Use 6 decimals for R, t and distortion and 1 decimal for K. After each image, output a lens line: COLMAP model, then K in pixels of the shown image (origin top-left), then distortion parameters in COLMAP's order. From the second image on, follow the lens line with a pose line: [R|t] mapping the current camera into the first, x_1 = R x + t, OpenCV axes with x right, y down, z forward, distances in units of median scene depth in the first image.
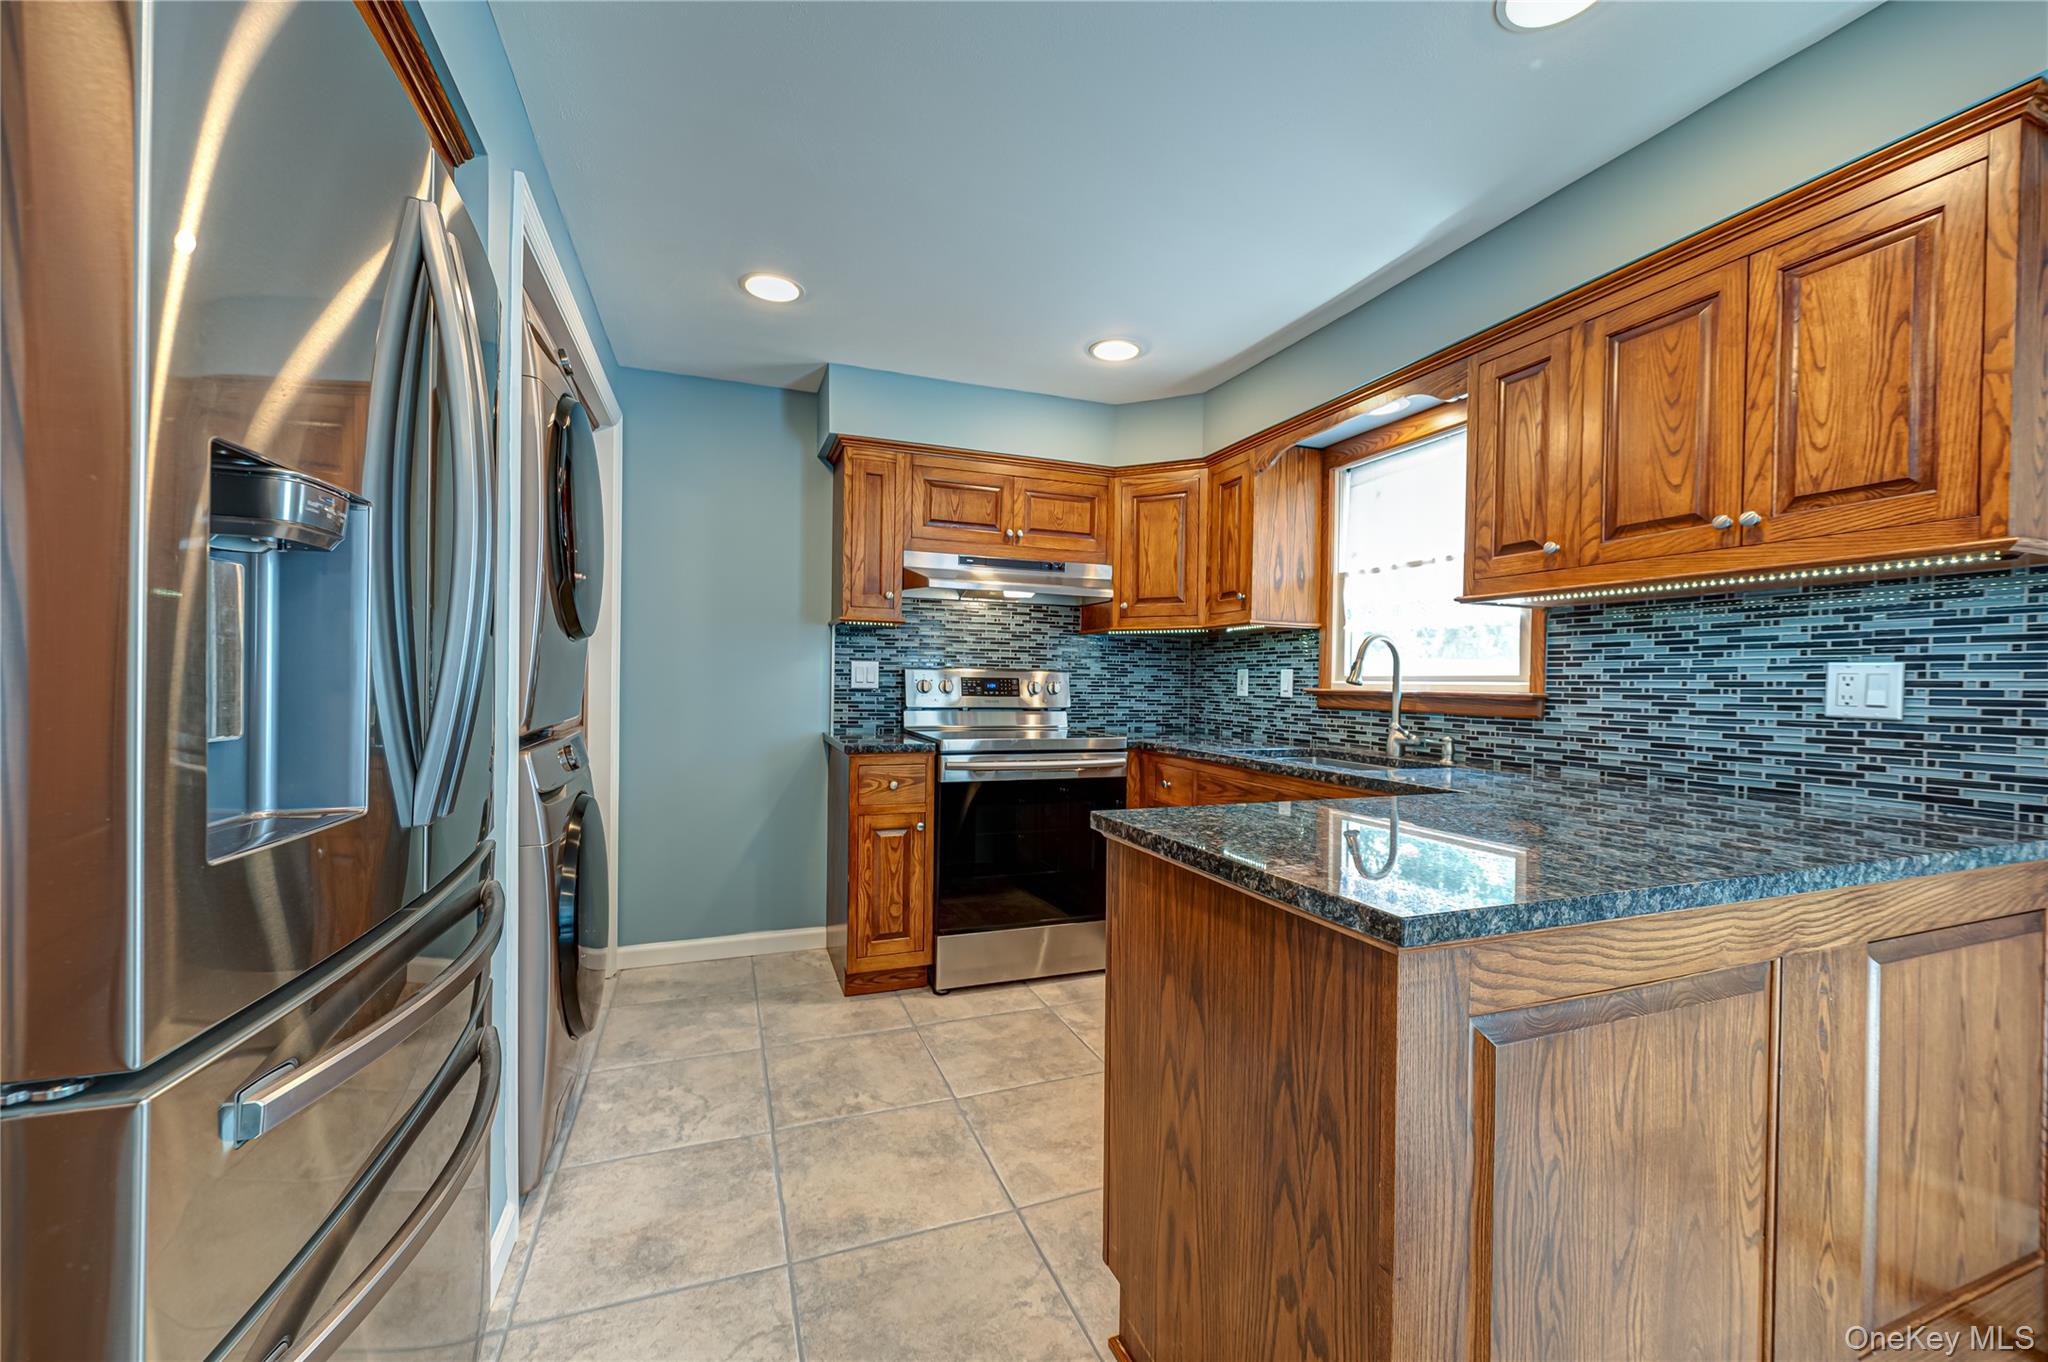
lens RADIAL K [[802.9, 0, 1025.3], [0, 802.9, 685.0], [0, 0, 1]] dist [0.002450, -0.001800]
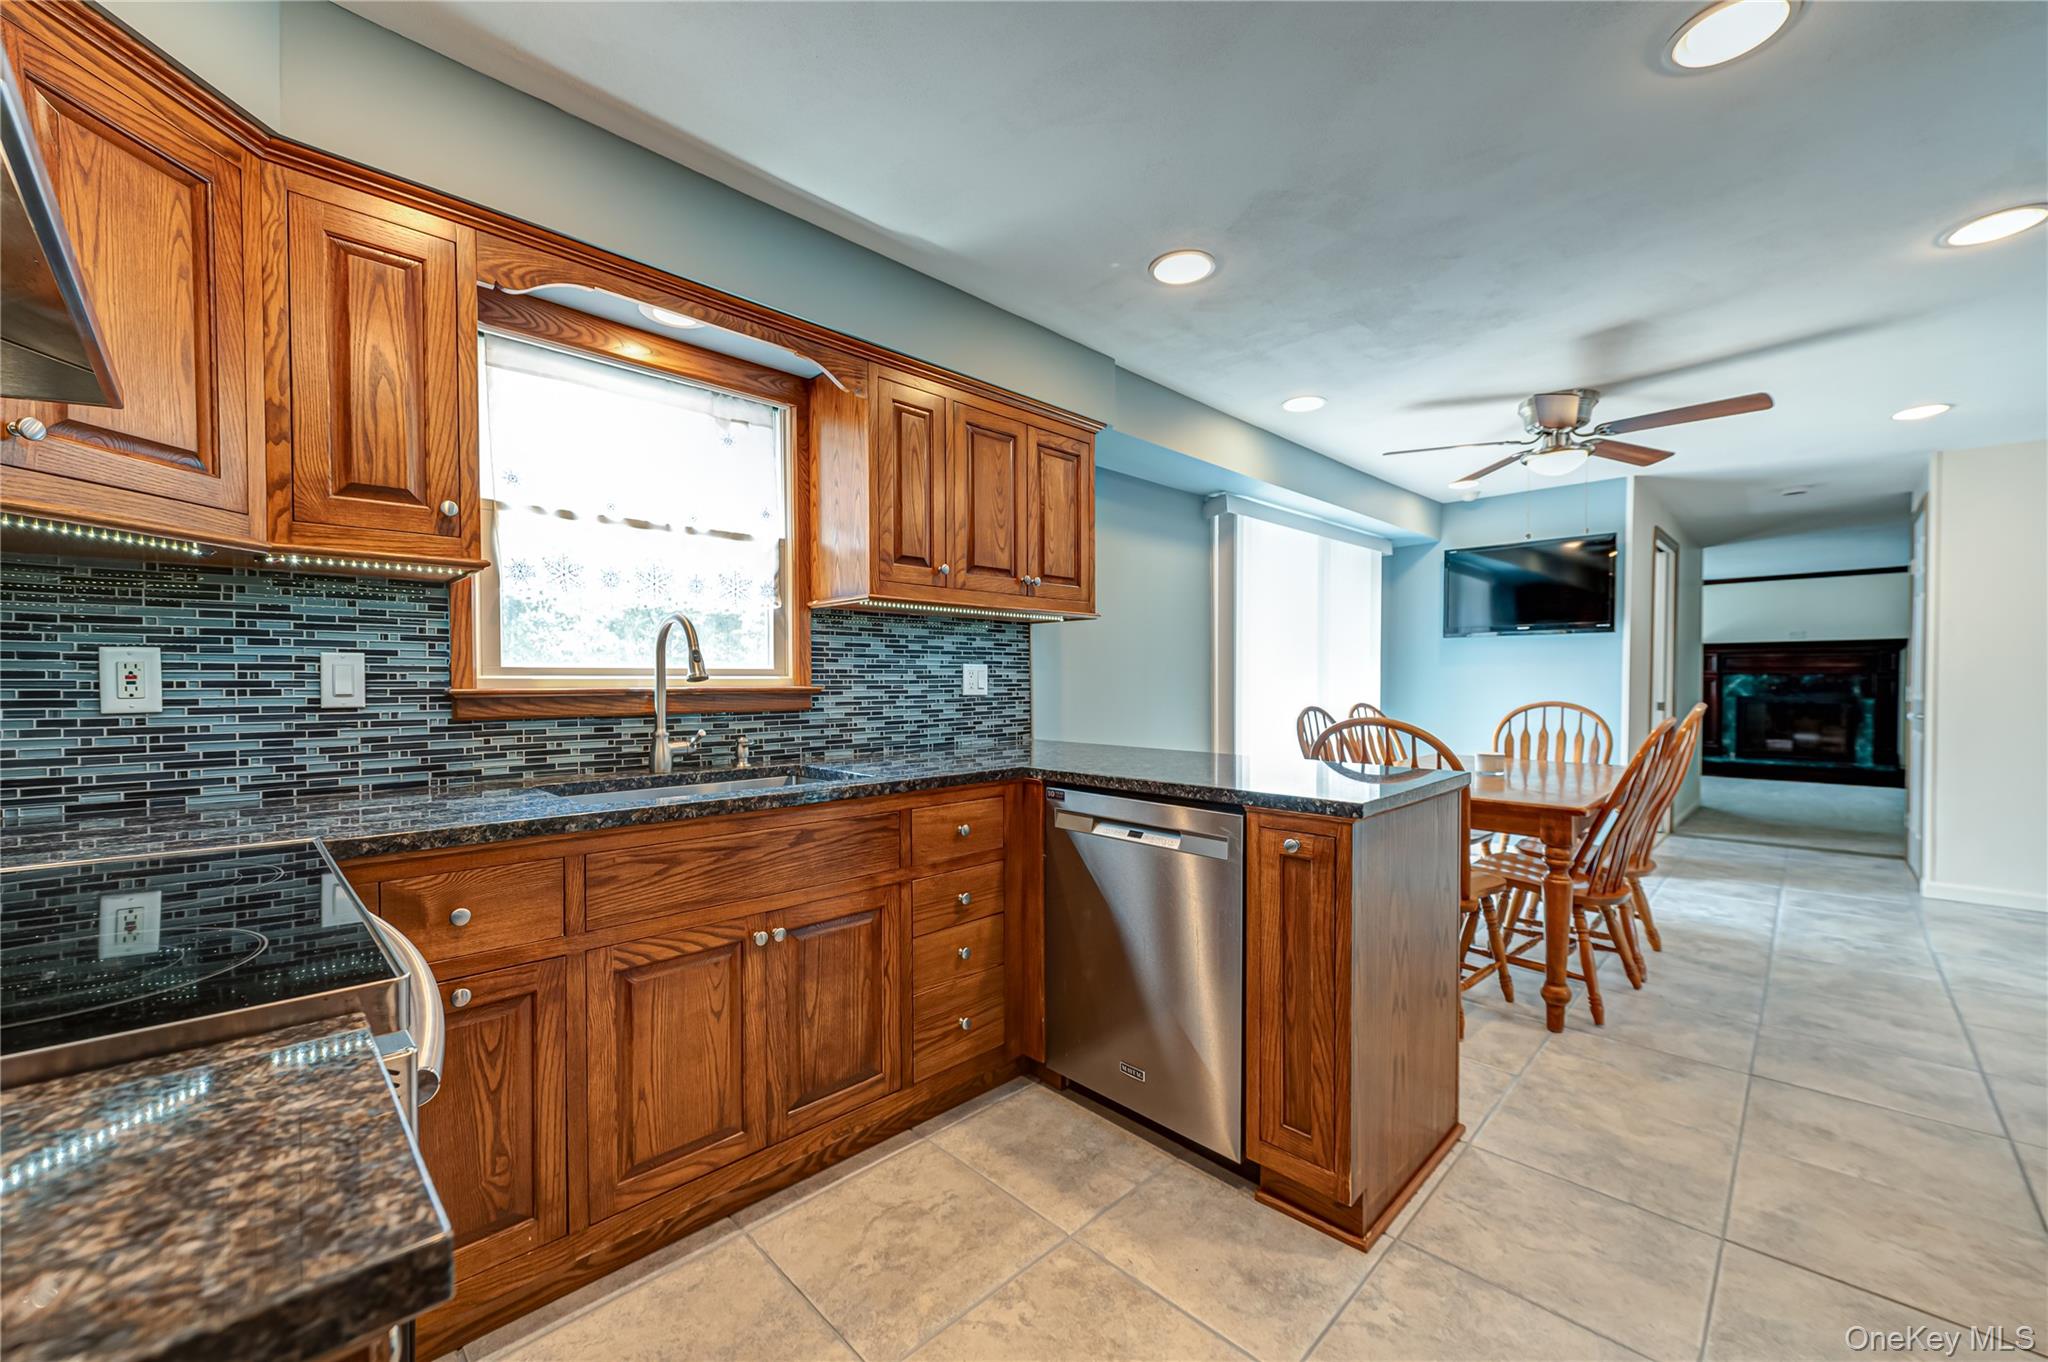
lens RADIAL K [[802.9, 0, 1008.6], [0, 802.9, 691.3], [0, 0, 1]] dist [0.002450, -0.001800]
pose [[-0.403058, -0.022781, 0.914891, -0.476638], [0.002752, 0.999655, 0.026104, -0.011034], [-0.915170, 0.013039, -0.402856, 1.262082]]
